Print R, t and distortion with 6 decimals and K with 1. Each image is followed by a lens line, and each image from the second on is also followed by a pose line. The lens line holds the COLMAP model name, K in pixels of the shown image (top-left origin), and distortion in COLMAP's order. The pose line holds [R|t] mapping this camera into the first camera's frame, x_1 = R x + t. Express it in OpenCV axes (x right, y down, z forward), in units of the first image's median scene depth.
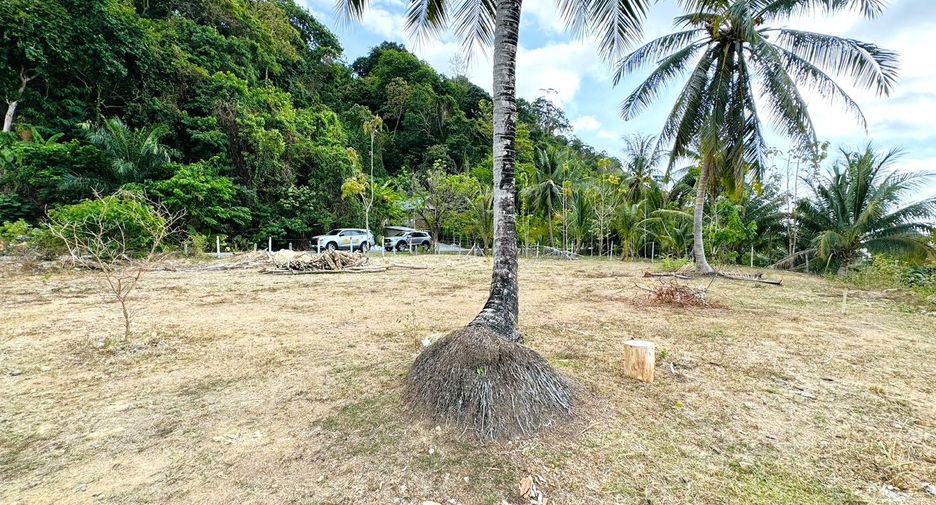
lens RADIAL K [[376.3, 0, 464.8], [0, 376.3, 250.2], [0, 0, 1]] dist [0.004453, 0.000624]
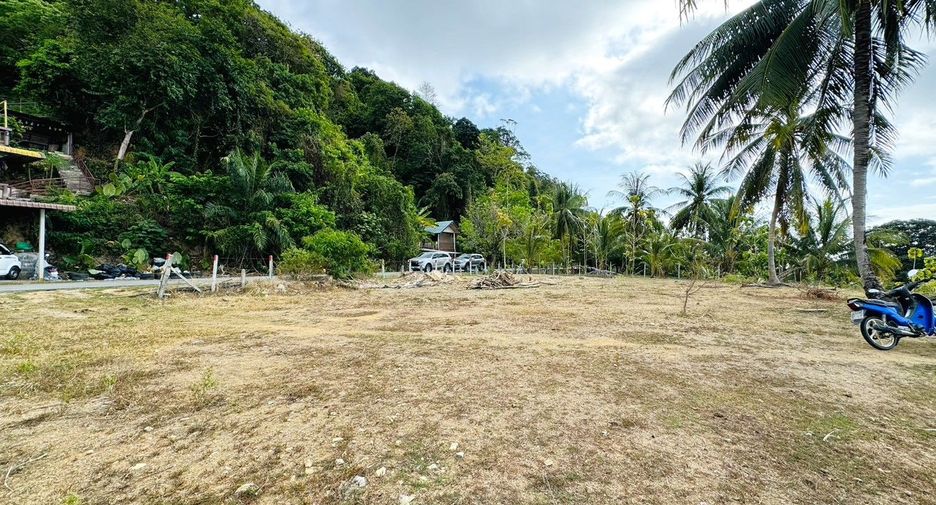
lens RADIAL K [[376.3, 0, 467.8], [0, 376.3, 250.4], [0, 0, 1]] dist [0.004453, 0.000624]
pose [[0.987688, 0.000990, 0.156432, -0.345440], [0.007358, 0.998579, -0.052779, -0.000562], [-0.156262, 0.053280, 0.986278, -0.126962]]
